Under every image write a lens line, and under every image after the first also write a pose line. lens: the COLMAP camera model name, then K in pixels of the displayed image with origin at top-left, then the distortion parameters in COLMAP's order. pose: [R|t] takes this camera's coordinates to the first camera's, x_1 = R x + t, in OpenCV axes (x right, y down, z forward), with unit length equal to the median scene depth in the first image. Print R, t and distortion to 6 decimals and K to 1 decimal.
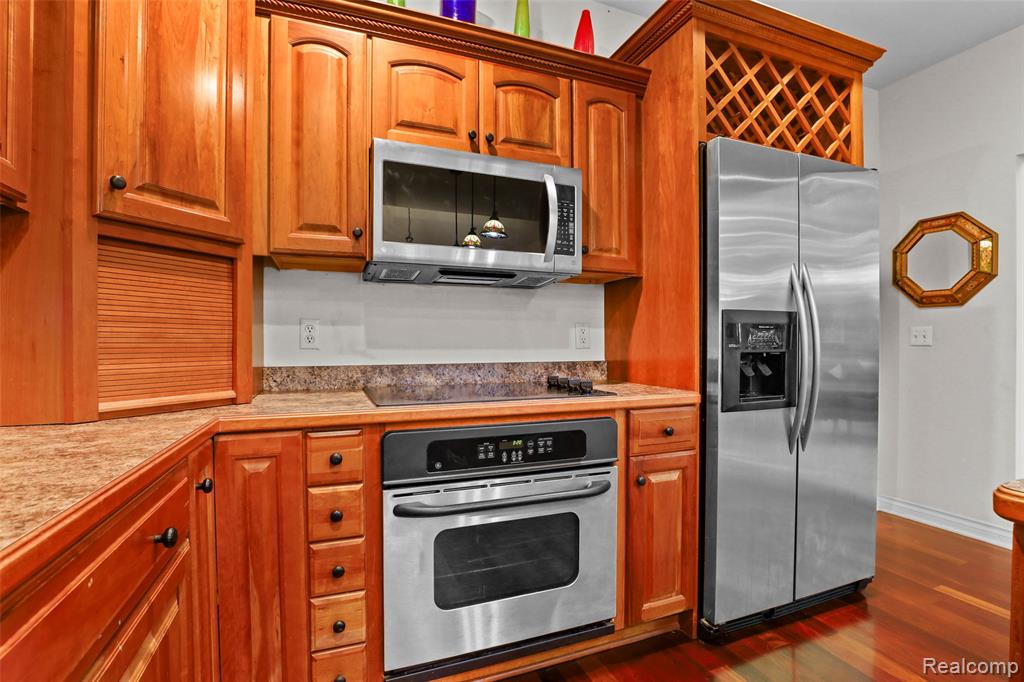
lens RADIAL K [[472.8, 0, 512.3], [0, 472.8, 341.9], [0, 0, 1]] dist [-0.030644, 0.000484]
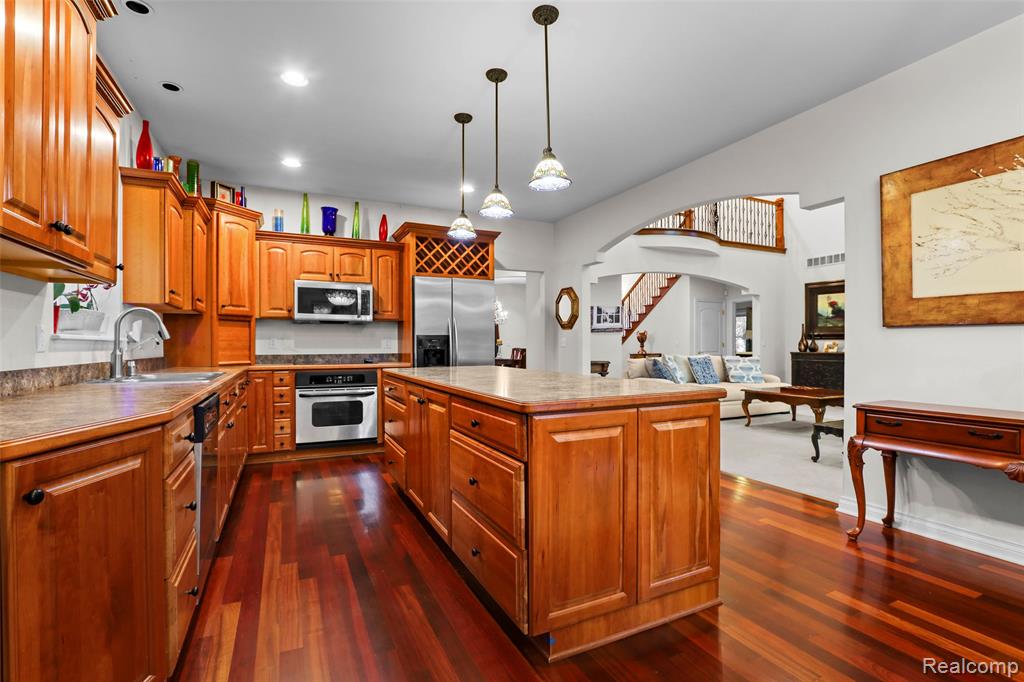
lens RADIAL K [[472.8, 0, 511.3], [0, 472.8, 341.8], [0, 0, 1]] dist [-0.030644, 0.000484]
pose [[0.996611, 0.000851, 0.082256, 0.850574], [-0.000718, 0.999998, -0.001654, -0.022550], [-0.082257, 0.001589, 0.996610, -2.144401]]
